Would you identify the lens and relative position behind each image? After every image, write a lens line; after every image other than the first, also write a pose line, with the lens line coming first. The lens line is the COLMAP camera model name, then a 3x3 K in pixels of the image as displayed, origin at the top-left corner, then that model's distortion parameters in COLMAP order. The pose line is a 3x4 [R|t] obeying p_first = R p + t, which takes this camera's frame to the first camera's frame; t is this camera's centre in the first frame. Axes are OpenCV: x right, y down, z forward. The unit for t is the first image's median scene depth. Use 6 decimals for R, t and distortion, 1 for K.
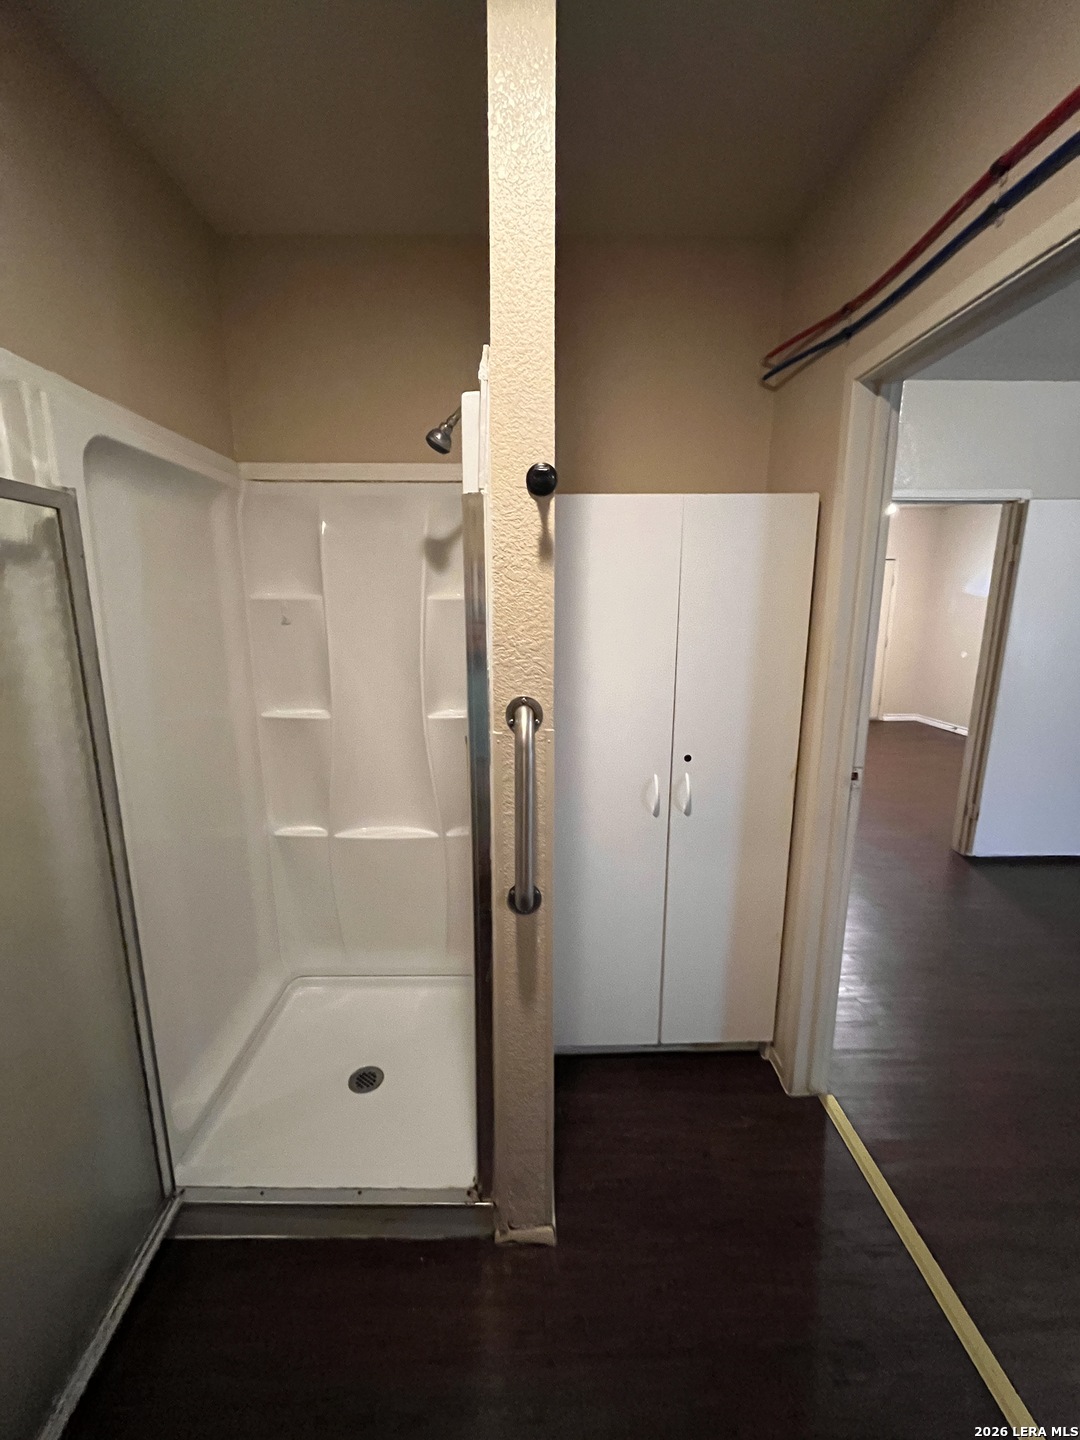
lens RADIAL K [[585.6, 0, 532.3], [0, 585.6, 716.7], [0, 0, 1]] dist [-0.001443, 0.000026]
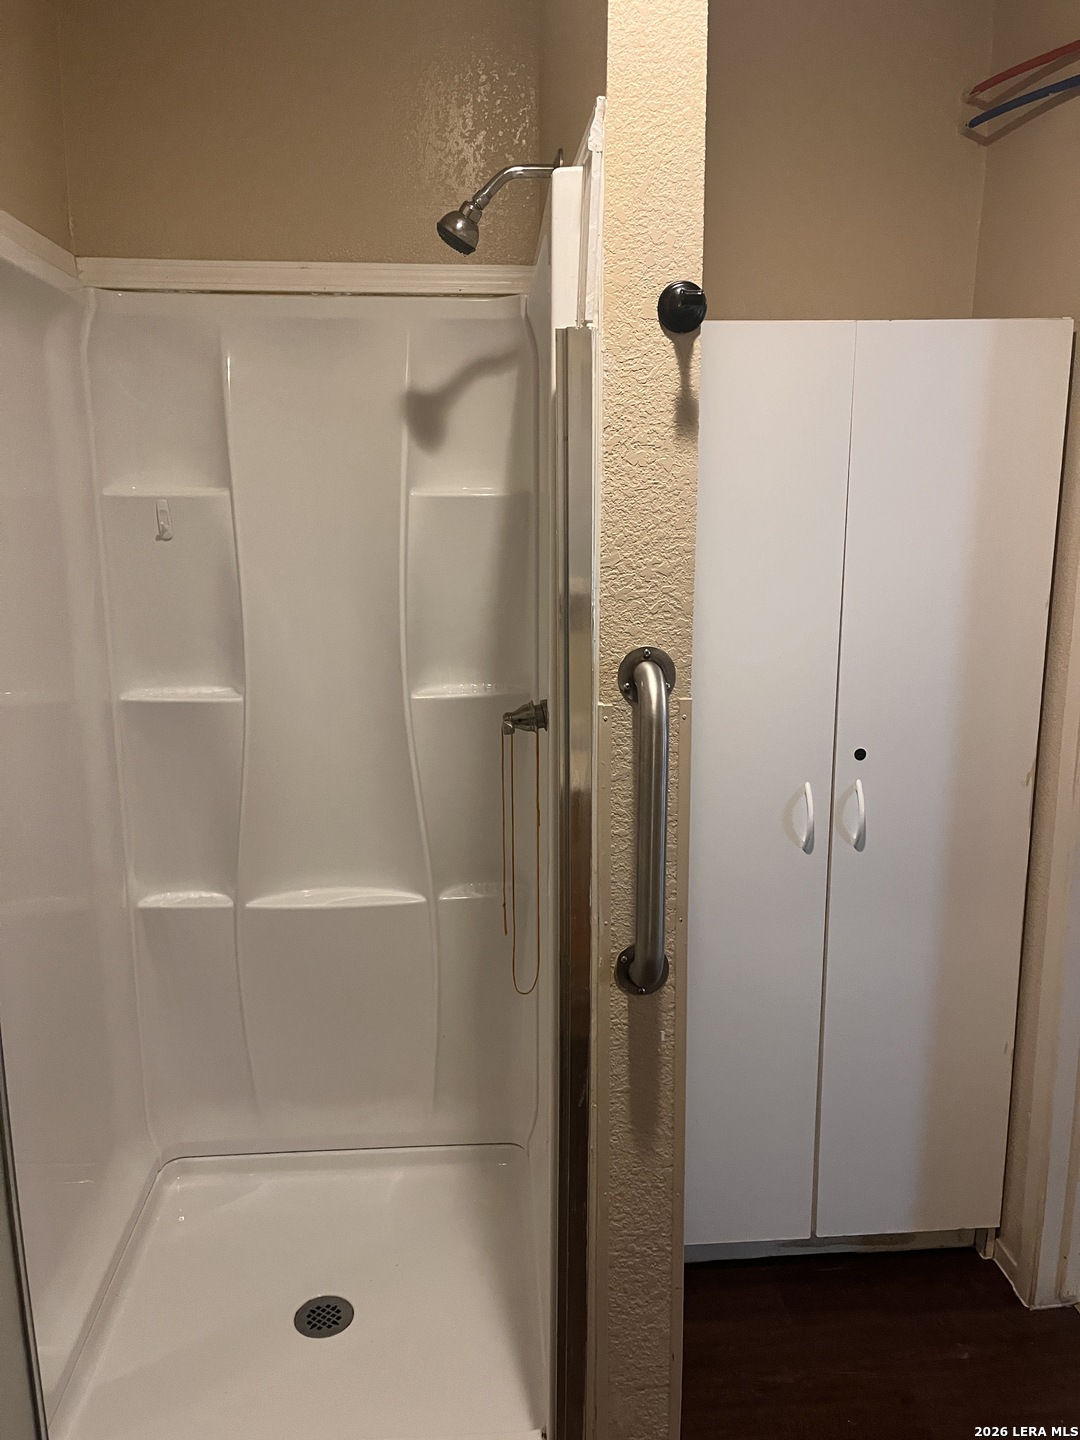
lens RADIAL K [[1096.4, 0, 536.6], [0, 1096.4, 717.8], [0, 0, 1]] dist [0.046061, -0.041082]
pose [[0.998316, -0.014525, 0.056156, -0.130752], [0.014532, 0.999894, 0.000282, 0.026369], [-0.056154, 0.000535, 0.998422, -0.121761]]
